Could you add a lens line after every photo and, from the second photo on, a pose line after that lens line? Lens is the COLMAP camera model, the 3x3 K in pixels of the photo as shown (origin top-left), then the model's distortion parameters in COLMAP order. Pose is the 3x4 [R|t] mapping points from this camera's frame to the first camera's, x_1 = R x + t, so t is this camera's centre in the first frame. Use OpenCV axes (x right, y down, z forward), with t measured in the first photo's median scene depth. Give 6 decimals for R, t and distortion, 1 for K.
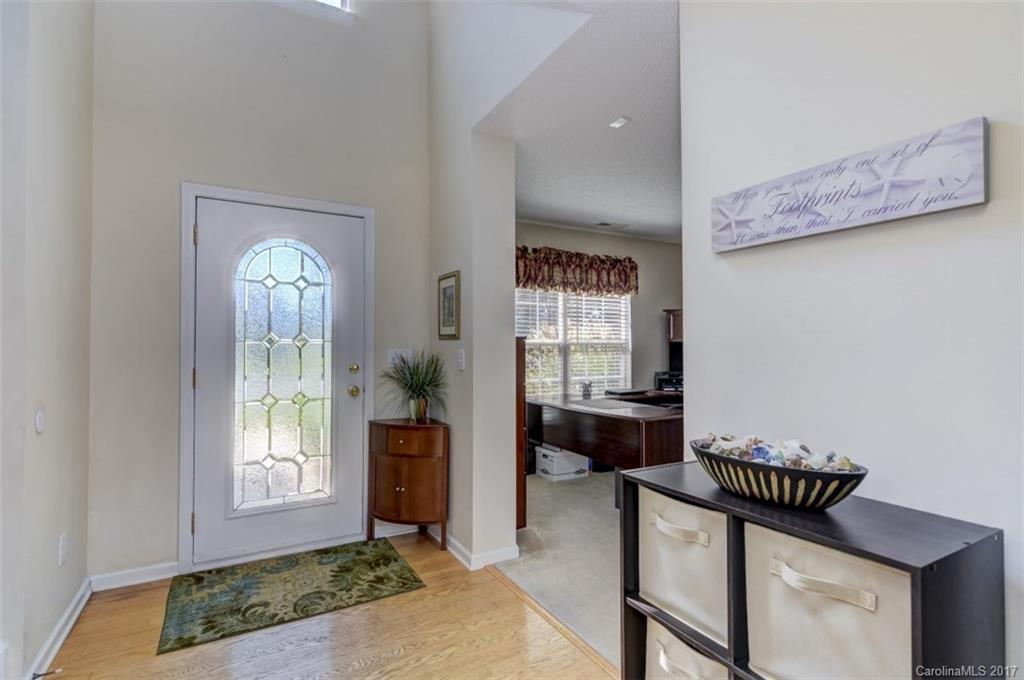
lens RADIAL K [[489.5, 0, 507.9], [0, 489.5, 339.1], [0, 0, 1]] dist [0.013394, -0.010889]
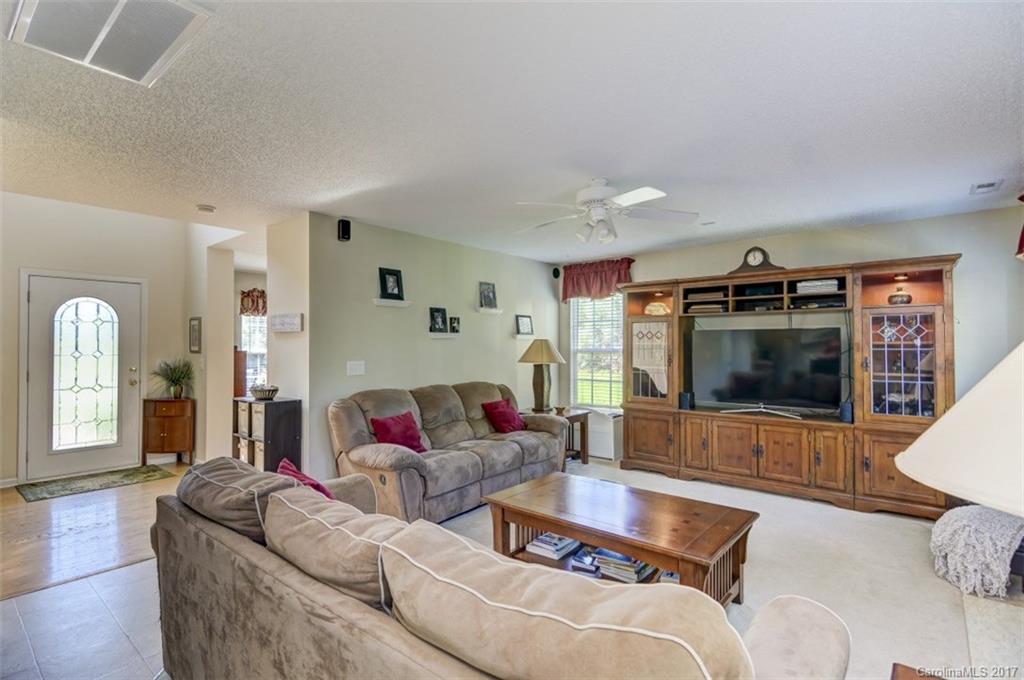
lens RADIAL K [[489.5, 0, 507.9], [0, 489.5, 339.1], [0, 0, 1]] dist [0.013394, -0.010889]
pose [[0.934616, 0.004110, 0.355634, 0.313968], [-0.004552, 0.999990, 0.000406, -0.056471], [-0.355628, -0.001998, 0.934625, -1.123498]]
